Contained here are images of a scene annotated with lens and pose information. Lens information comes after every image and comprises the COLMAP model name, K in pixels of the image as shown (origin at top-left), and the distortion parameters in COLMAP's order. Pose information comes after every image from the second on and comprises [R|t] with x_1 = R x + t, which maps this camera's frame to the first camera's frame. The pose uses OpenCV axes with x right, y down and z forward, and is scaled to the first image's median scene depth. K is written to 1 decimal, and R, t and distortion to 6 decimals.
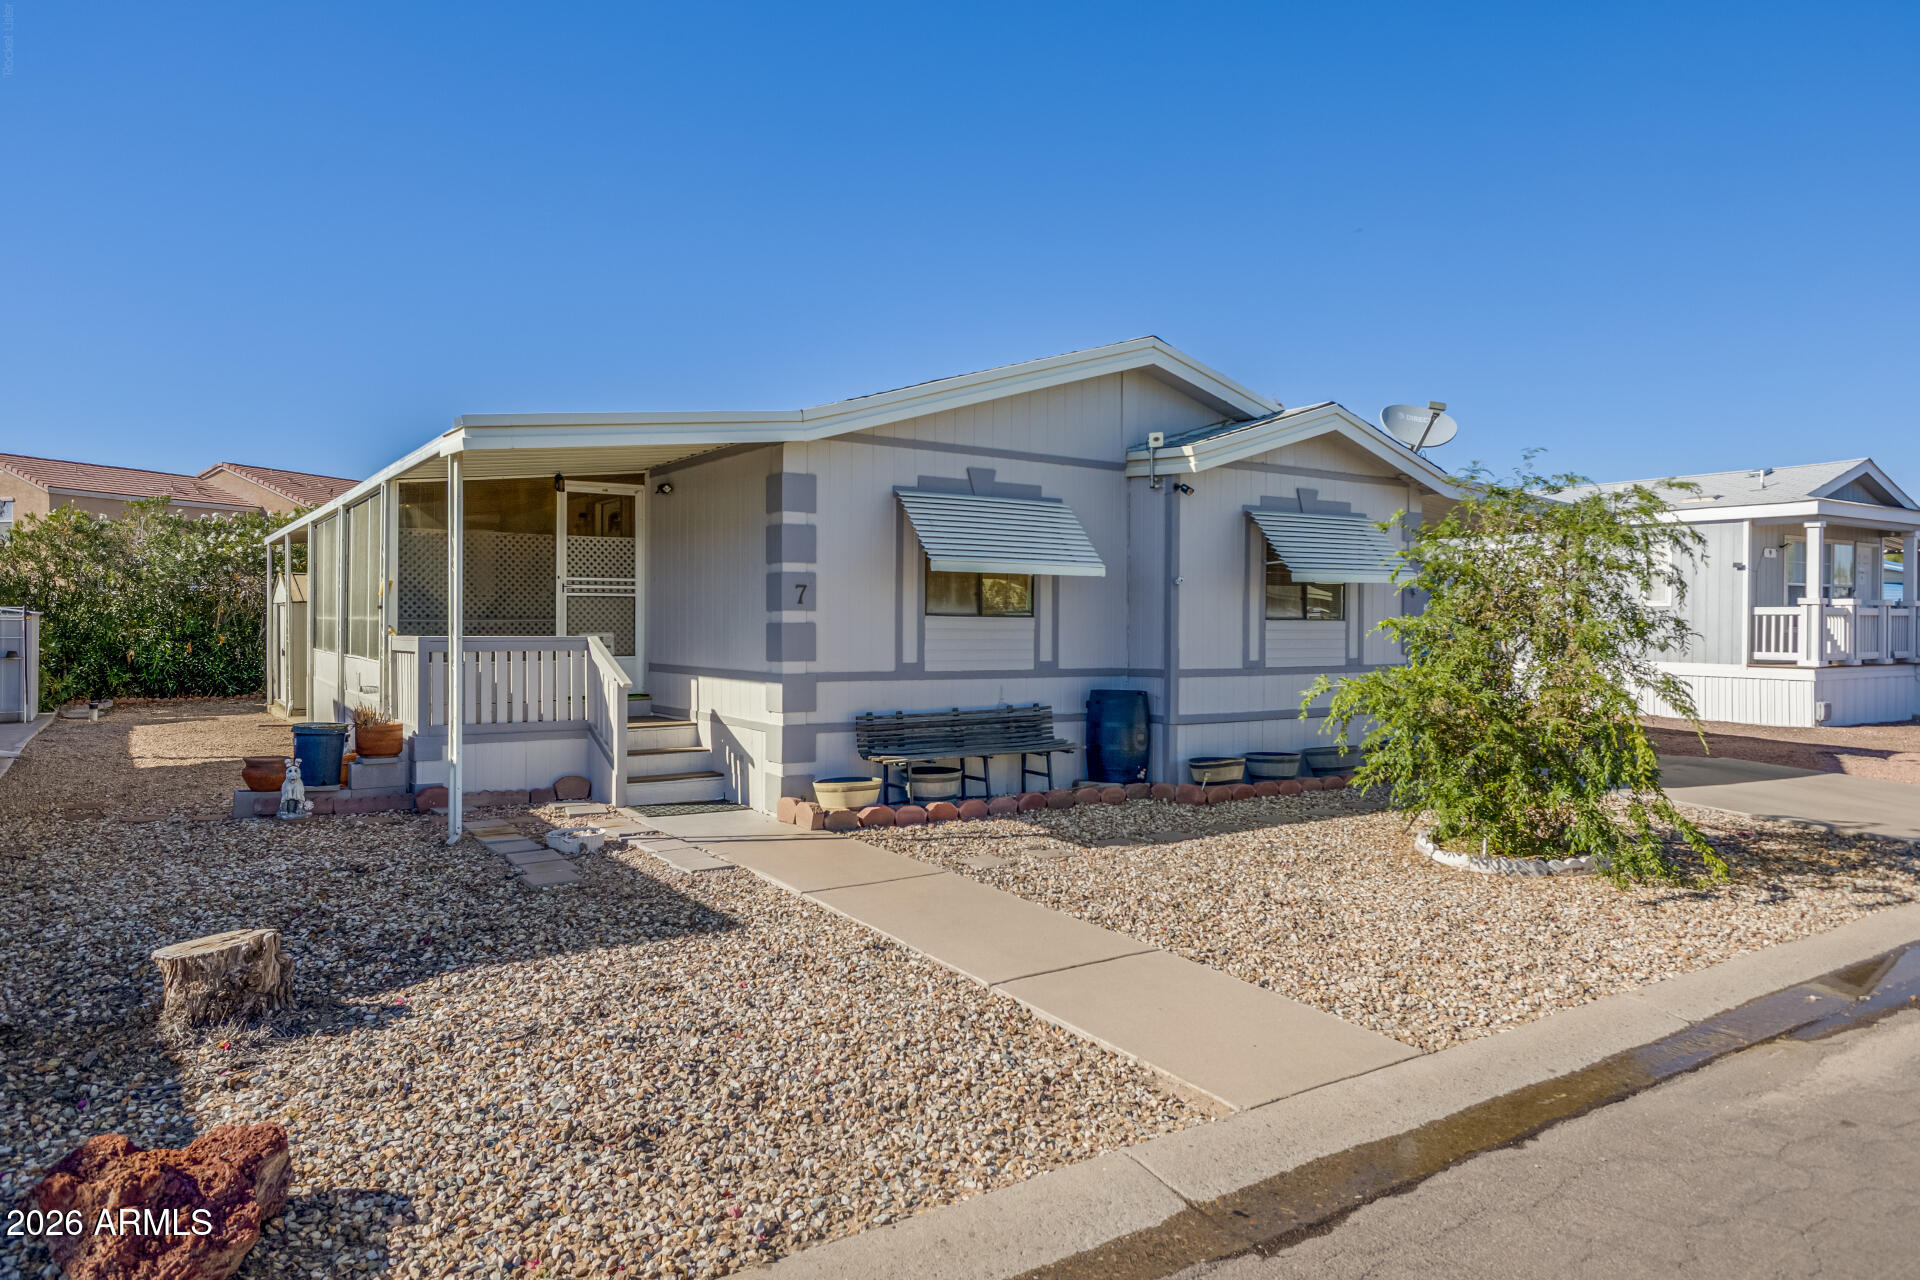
lens RADIAL K [[1197.2, 0, 955.5], [0, 1197.2, 649.2], [0, 0, 1]] dist [0.008666, -0.002255]
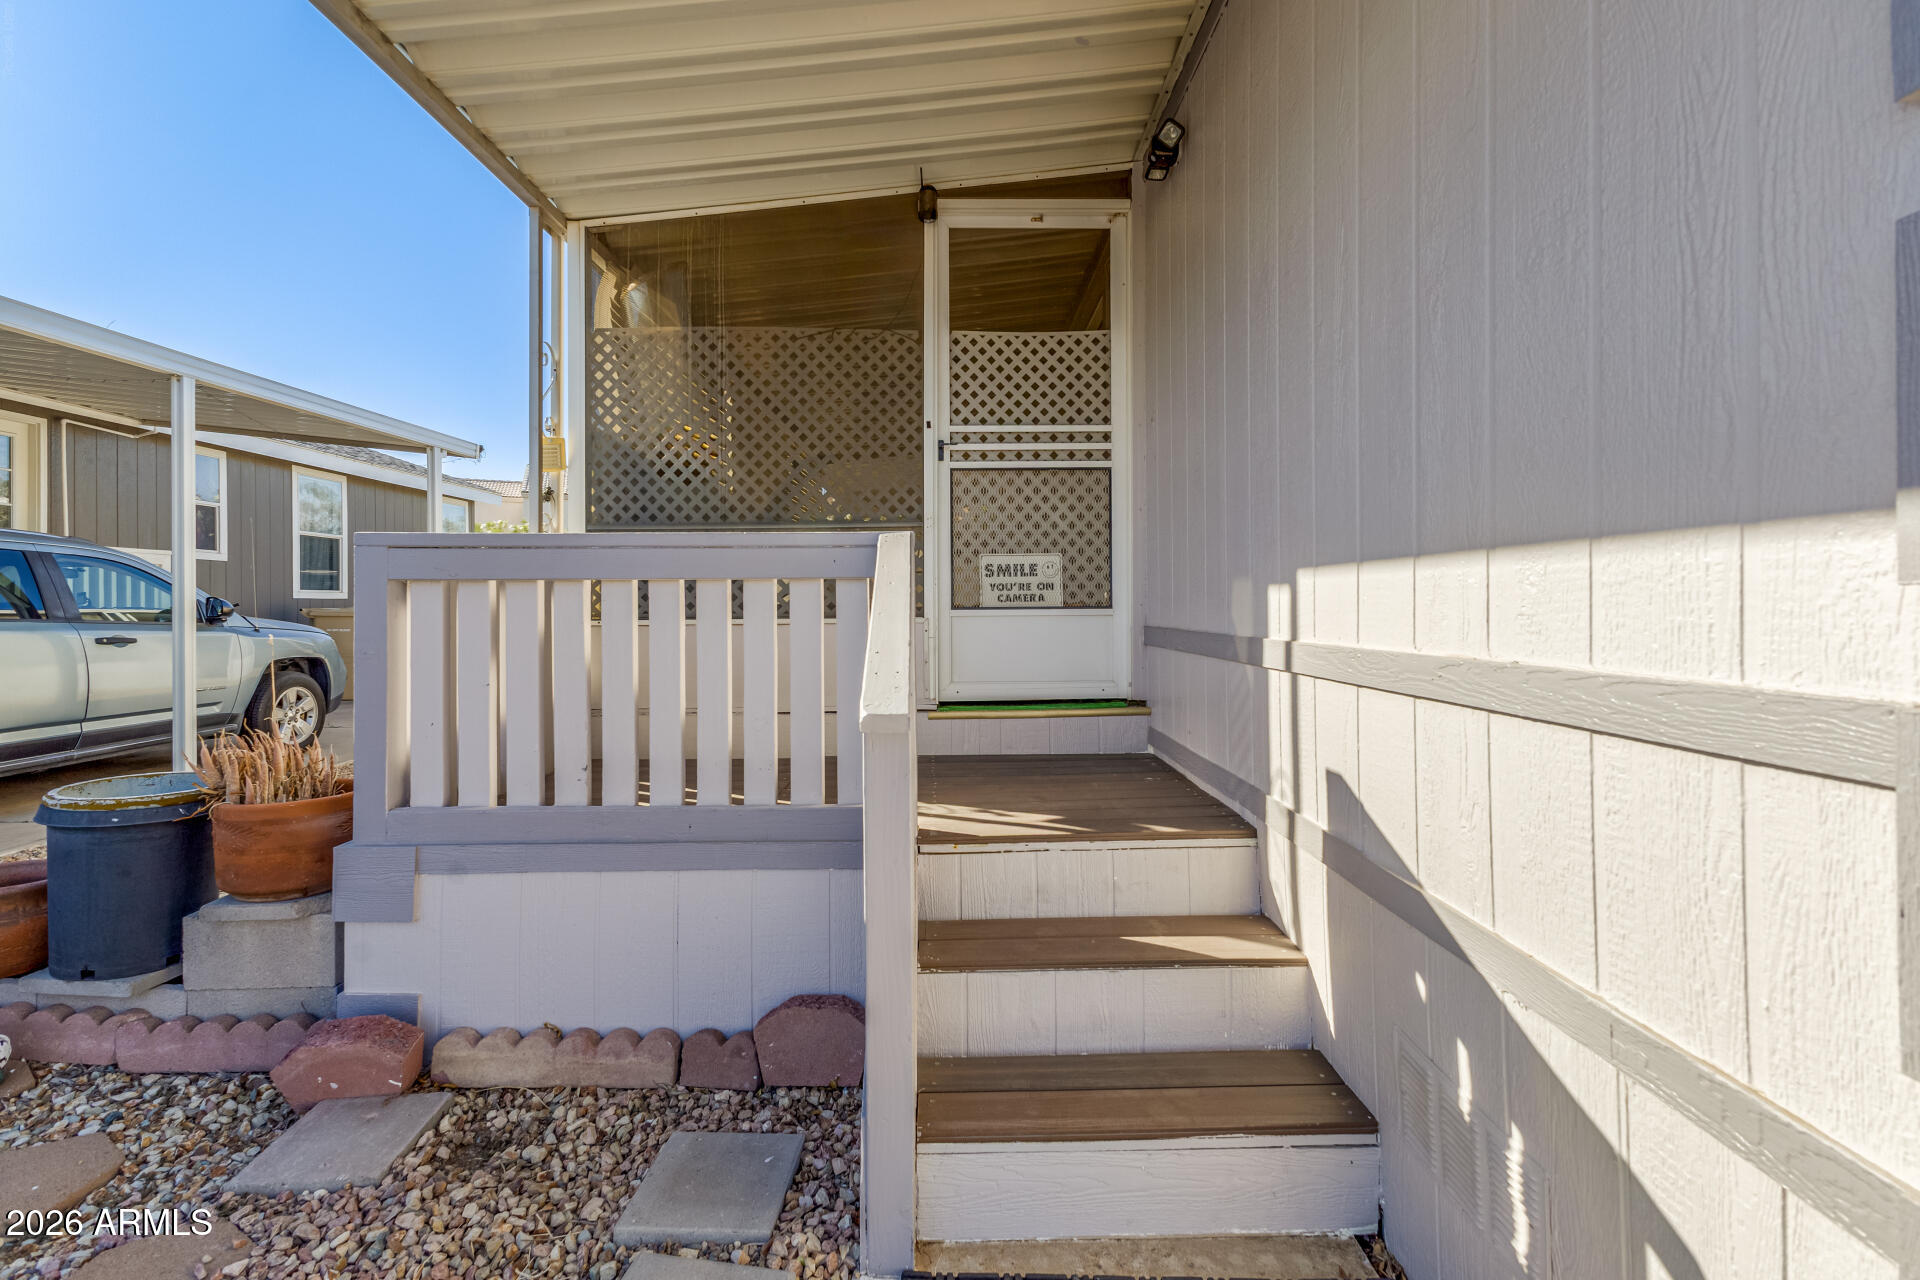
lens RADIAL K [[831.1, 0, 990.2], [0, 831.1, 604.0], [0, 0, 1]] dist [0.013493, -0.002442]
pose [[0.849236, -0.009599, -0.527926, -0.163747], [-0.002103, 0.999765, -0.021561, 0.011730], [0.528009, 0.019420, 0.849017, 0.802738]]
